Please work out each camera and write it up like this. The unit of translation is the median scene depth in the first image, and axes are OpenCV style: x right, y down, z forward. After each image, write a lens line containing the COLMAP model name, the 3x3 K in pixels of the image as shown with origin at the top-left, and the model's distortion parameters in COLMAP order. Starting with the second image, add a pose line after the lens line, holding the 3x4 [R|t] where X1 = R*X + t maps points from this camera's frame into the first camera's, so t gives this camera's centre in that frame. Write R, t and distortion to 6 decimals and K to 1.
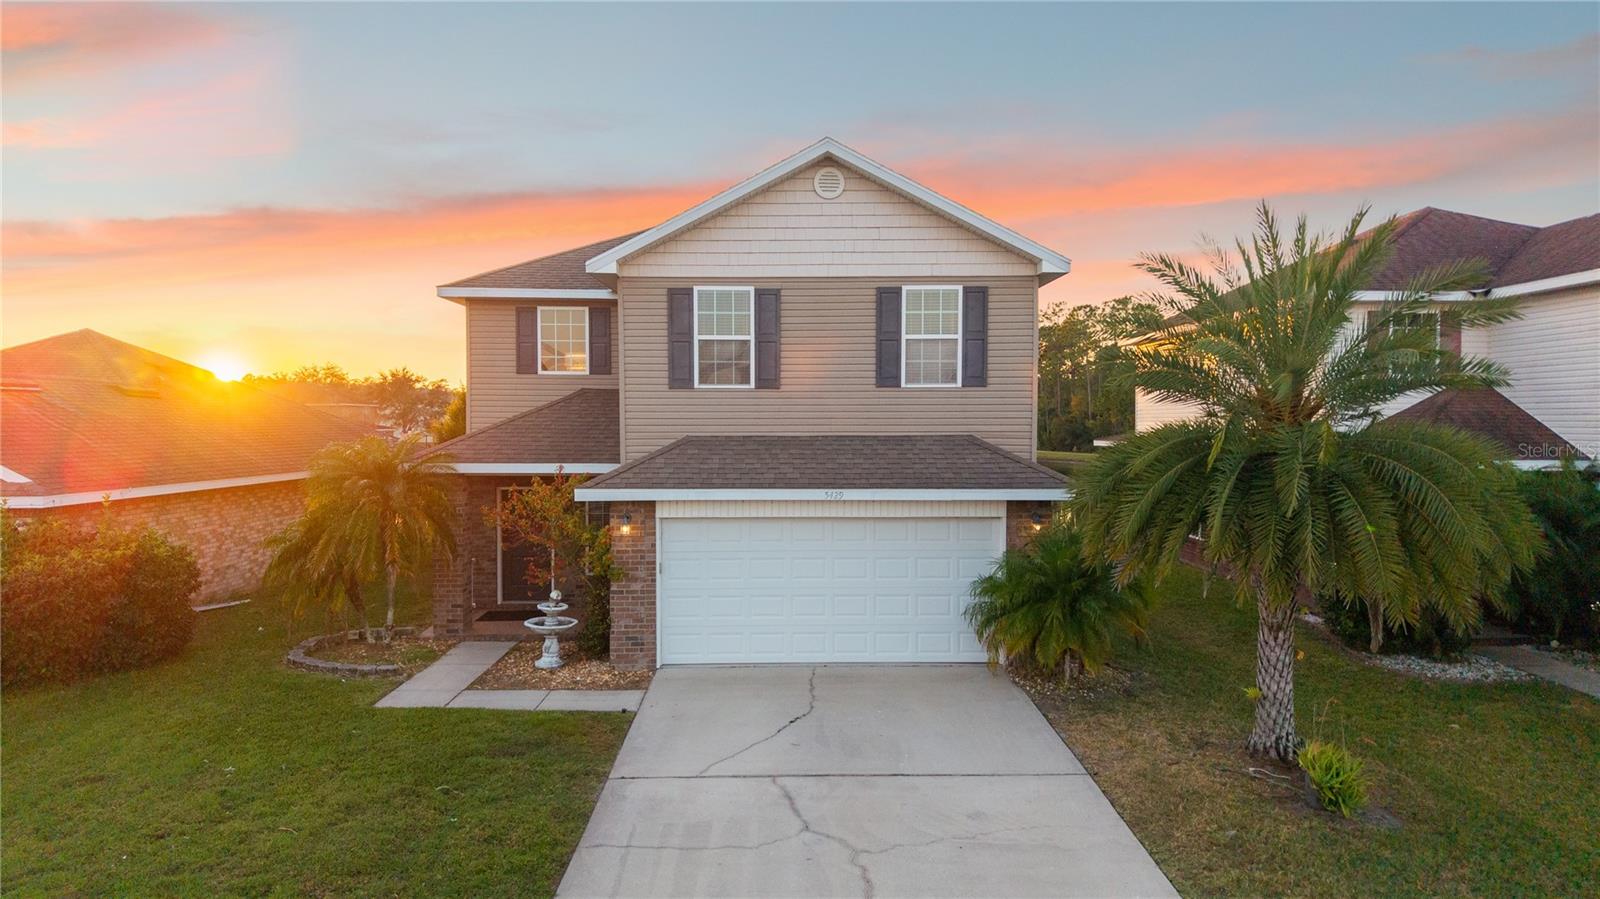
lens RADIAL K [[1062.7, 0, 800.0], [0, 1062.7, 449.5], [0, 0, 1]] dist [0.051958, -0.110603]
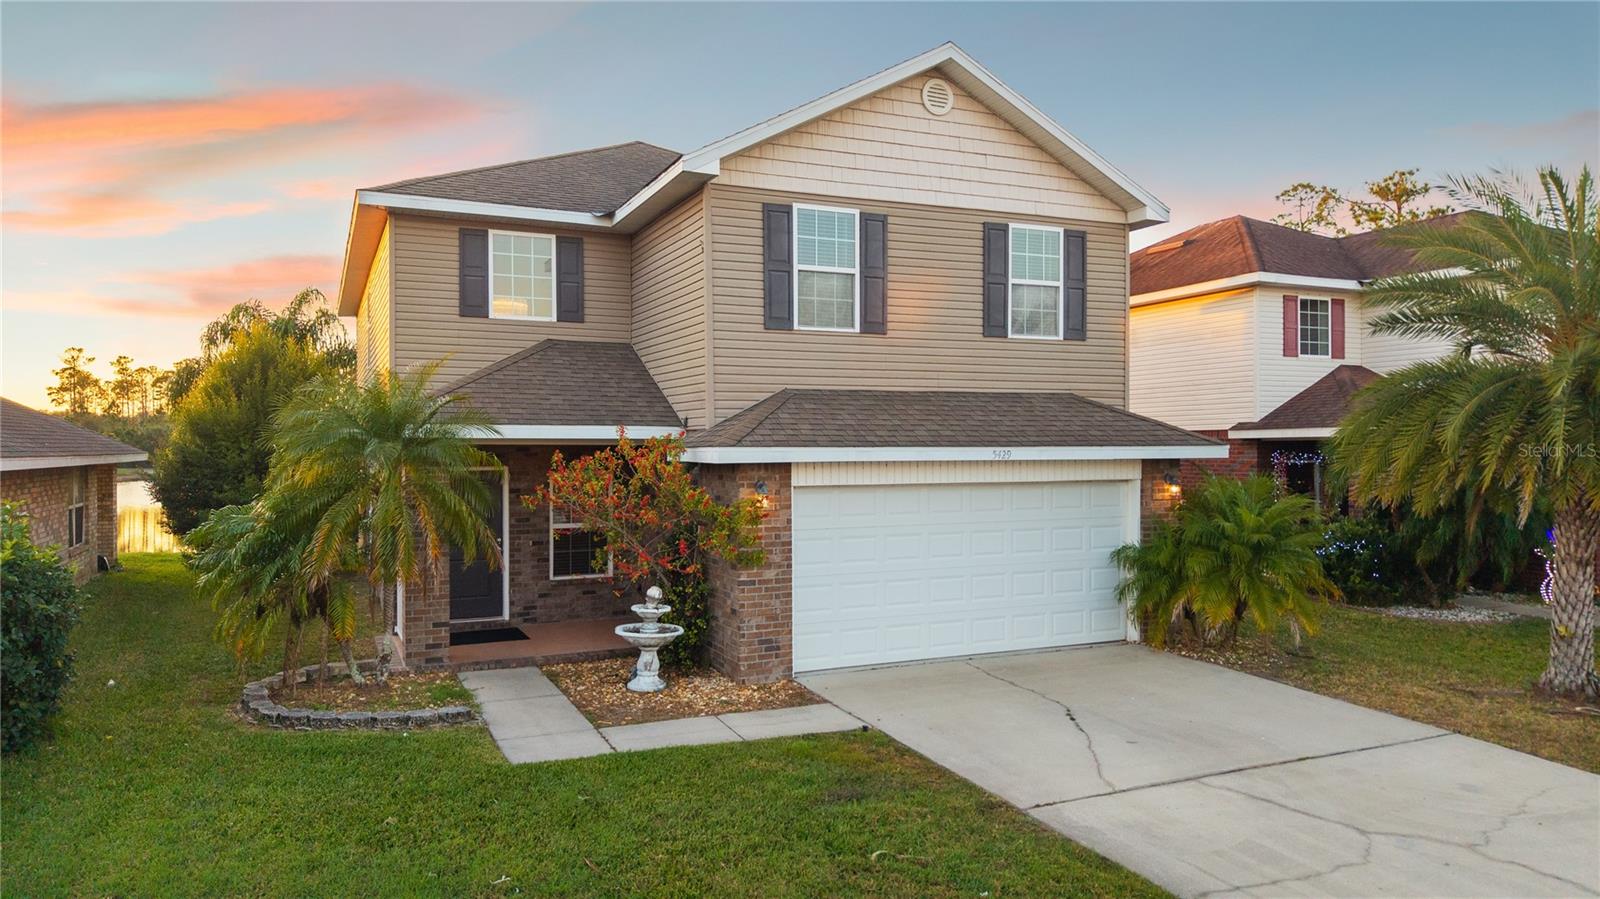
lens RADIAL K [[1064.9, 0, 800.0], [0, 1064.9, 449.5], [0, 0, 1]] dist [0.054629, -0.067500]
pose [[0.918114, -0.003752, 0.396299, -0.417142], [0.013368, 0.999679, -0.021505, 0.051251], [-0.396092, 0.025042, 0.917869, 0.258294]]
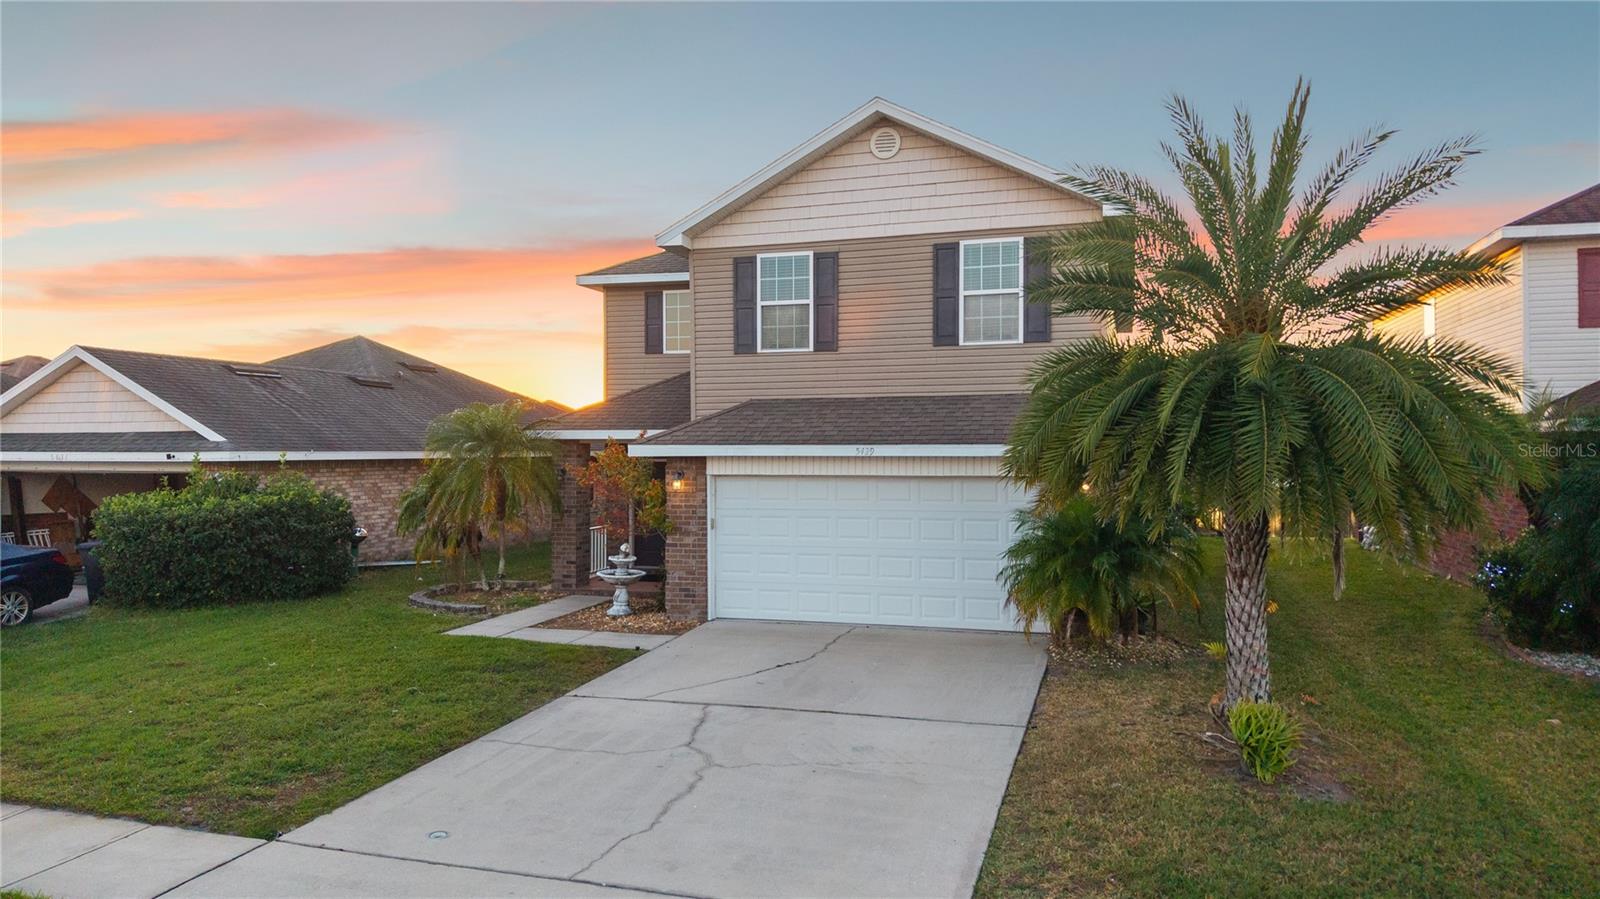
lens RADIAL K [[1053.1, 0, 800.0], [0, 1053.1, 449.5], [0, 0, 1]] dist [0.031440, -0.108159]
pose [[0.952641, -0.002397, -0.304089, 0.250284], [-0.004562, 0.999744, -0.022174, 0.058515], [0.304064, 0.022512, 0.952386, 0.043178]]
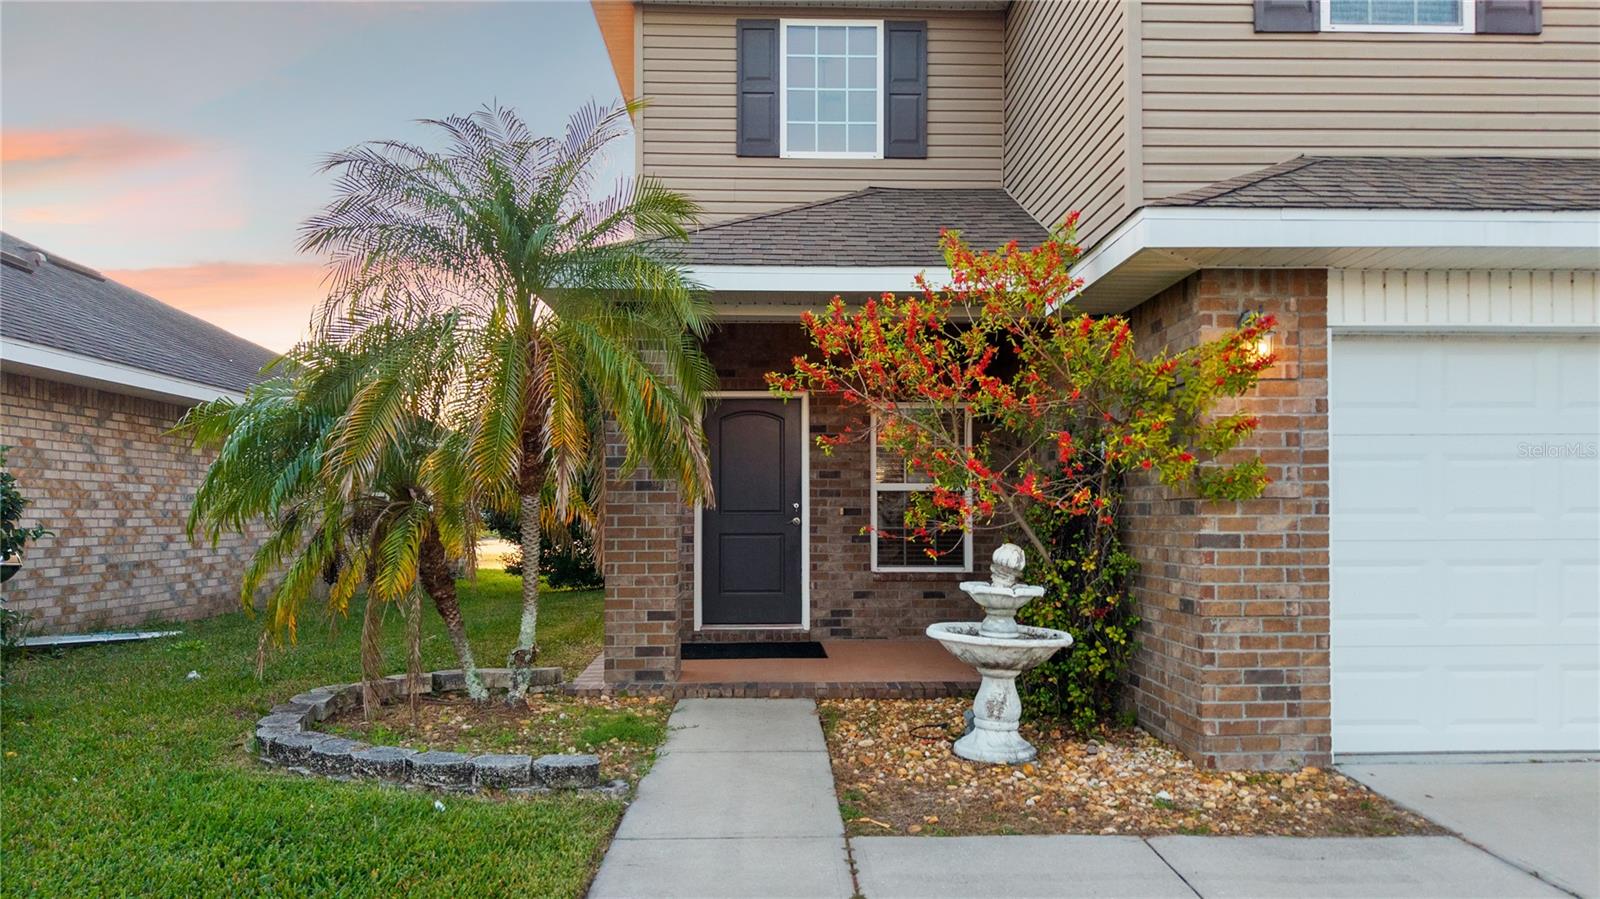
lens RADIAL K [[1082.8, 0, 797.0], [0, 1082.8, 503.4], [0, 0, 1]] dist [0.080998, -0.121128]
pose [[0.999960, -0.000444, 0.008907, -0.293262], [0.000749, 0.999411, -0.034302, 0.126240], [-0.008886, 0.034307, 0.999372, 0.612081]]
